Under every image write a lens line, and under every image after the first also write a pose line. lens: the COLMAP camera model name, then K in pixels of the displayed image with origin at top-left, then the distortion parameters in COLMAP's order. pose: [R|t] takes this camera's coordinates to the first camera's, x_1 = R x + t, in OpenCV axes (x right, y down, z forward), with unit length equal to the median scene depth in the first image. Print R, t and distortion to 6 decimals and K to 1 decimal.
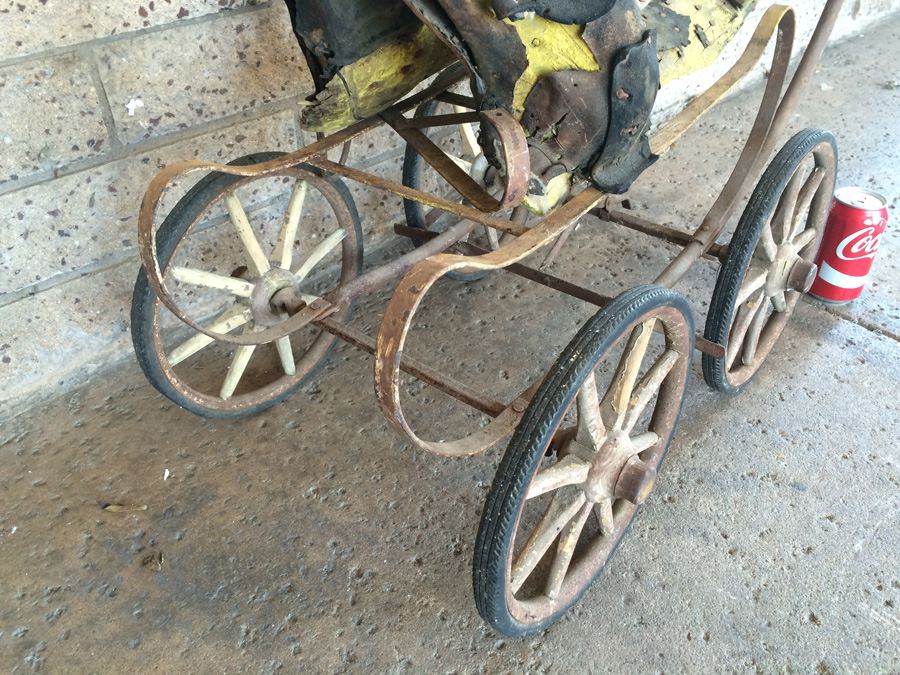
lens RADIAL K [[771.5, 0, 450.1], [0, 771.5, 338.5], [0, 0, 1]] dist [0.083180, -0.115556]
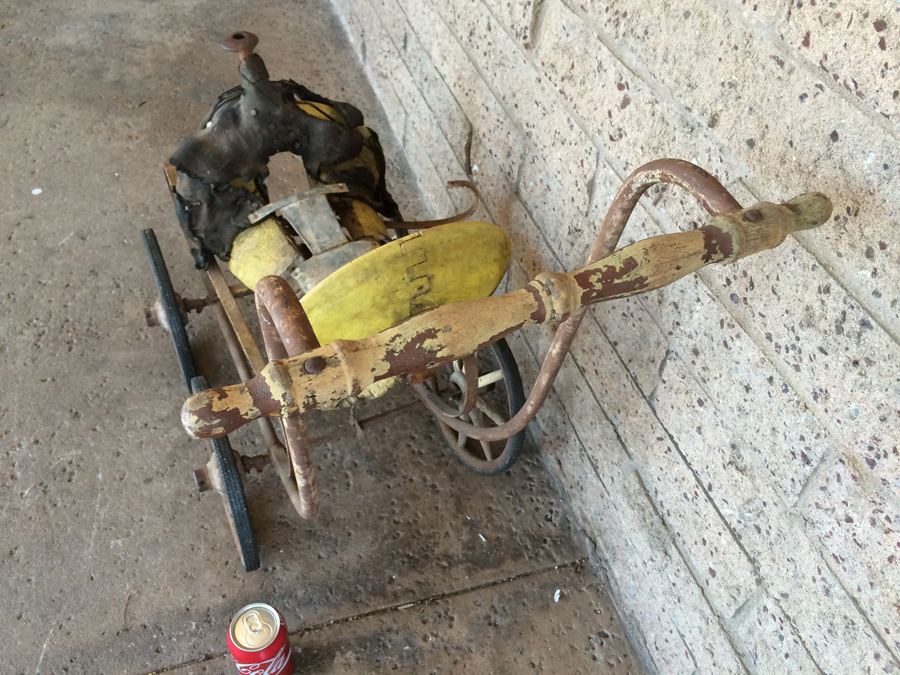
lens RADIAL K [[771.5, 0, 448.1], [0, 771.5, 339.7], [0, 0, 1]] dist [0.083180, -0.115556]
pose [[-0.430457, 0.648016, -0.628317, 0.999580], [-0.568102, 0.346425, 0.746491, -1.479346], [0.701403, 0.678281, 0.219018, 0.868364]]
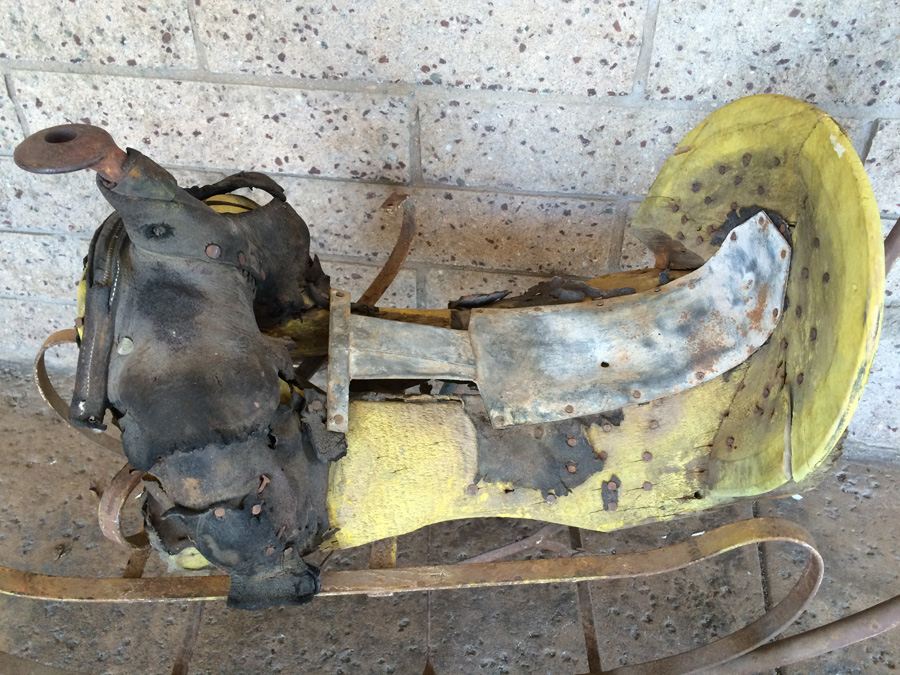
lens RADIAL K [[771.5, 0, 449.8], [0, 771.5, 334.9], [0, 0, 1]] dist [0.083180, -0.115556]
pose [[0.630579, 0.521315, -0.574979, 0.544651], [-0.478591, 0.844397, 0.240717, -0.590530], [0.610999, 0.123389, 0.781956, 0.294467]]
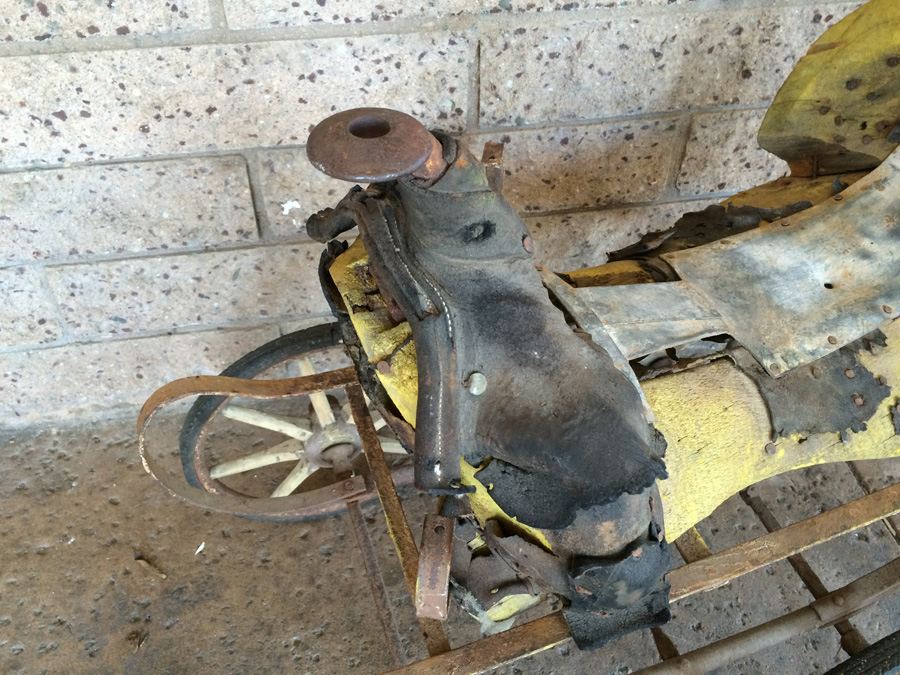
lens RADIAL K [[771.5, 0, 451.1], [0, 771.5, 336.3], [0, 0, 1]] dist [0.083180, -0.115556]
pose [[0.846571, 0.401584, -0.349354, 0.186207], [-0.348567, 0.914294, 0.206320, -0.437077], [0.402267, -0.052892, 0.913993, 0.179285]]
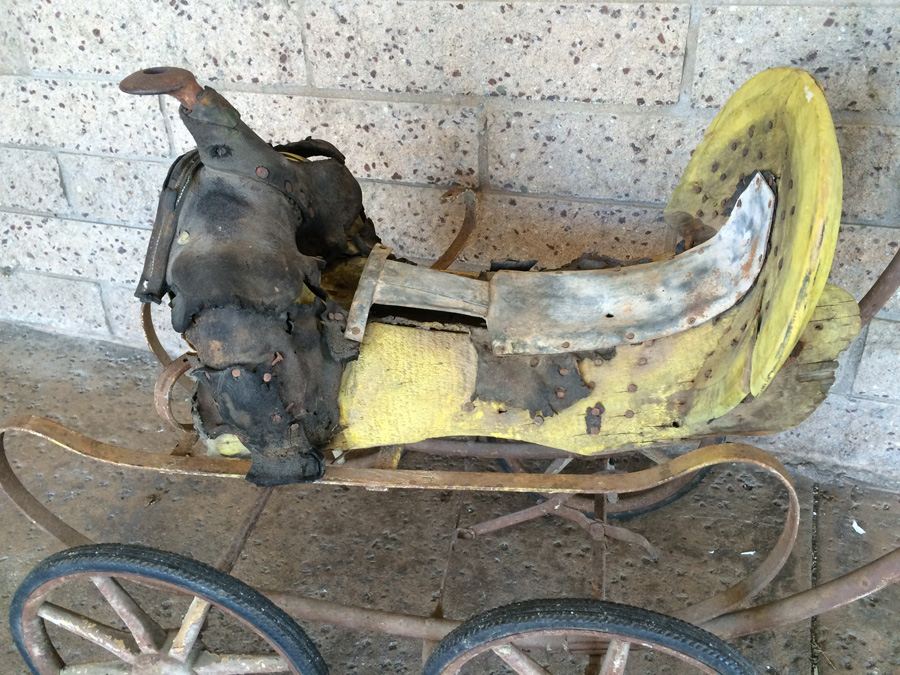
lens RADIAL K [[771.5, 0, 451.6], [0, 771.5, 334.6], [0, 0, 1]] dist [0.083180, -0.115556]
pose [[0.472506, 0.477526, -0.740747, 0.760789], [-0.501653, 0.836775, 0.219437, -0.533504], [0.724626, 0.267913, 0.634934, 0.350760]]
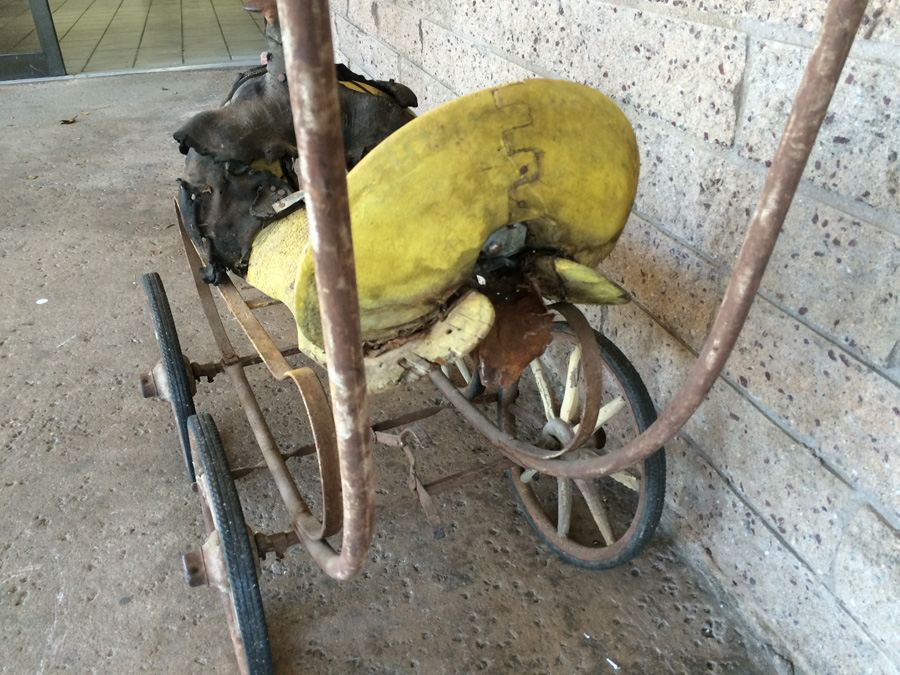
lens RADIAL K [[771.5, 0, 448.6], [0, 771.5, 335.2], [0, 0, 1]] dist [0.083180, -0.115556]
pose [[-0.434793, 0.467440, -0.769711, 0.936235], [-0.515922, 0.571254, 0.638352, -1.015034], [0.738092, 0.674662, -0.007214, 1.080766]]
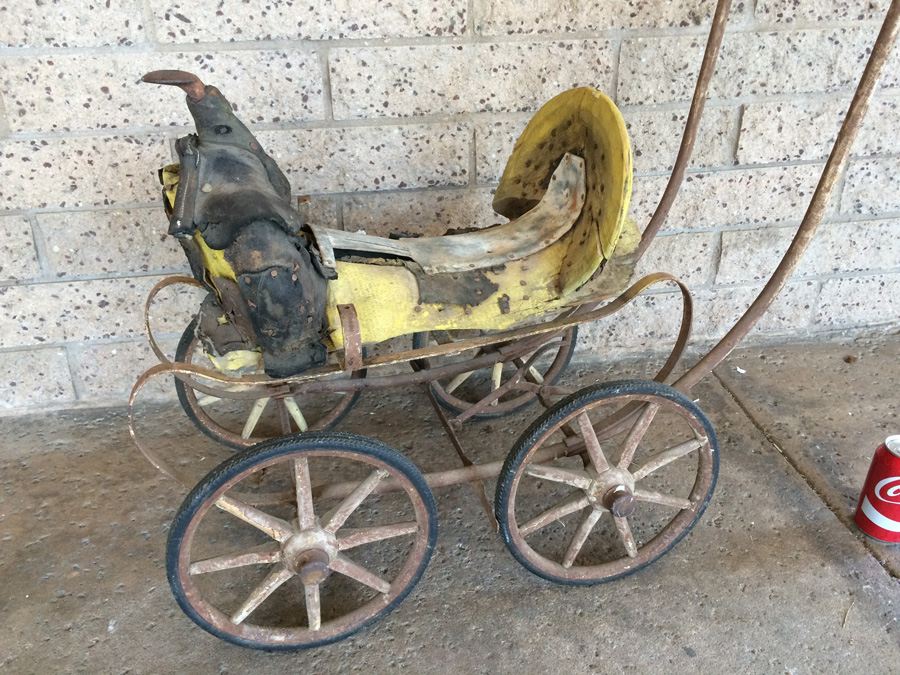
lens RADIAL K [[771.5, 0, 450.1], [0, 771.5, 335.5], [0, 0, 1]] dist [0.083180, -0.115556]
pose [[0.847455, 0.262693, -0.461316, 0.549523], [-0.328037, 0.942356, -0.066000, -0.061534], [0.417386, 0.207261, 0.884778, -0.279529]]
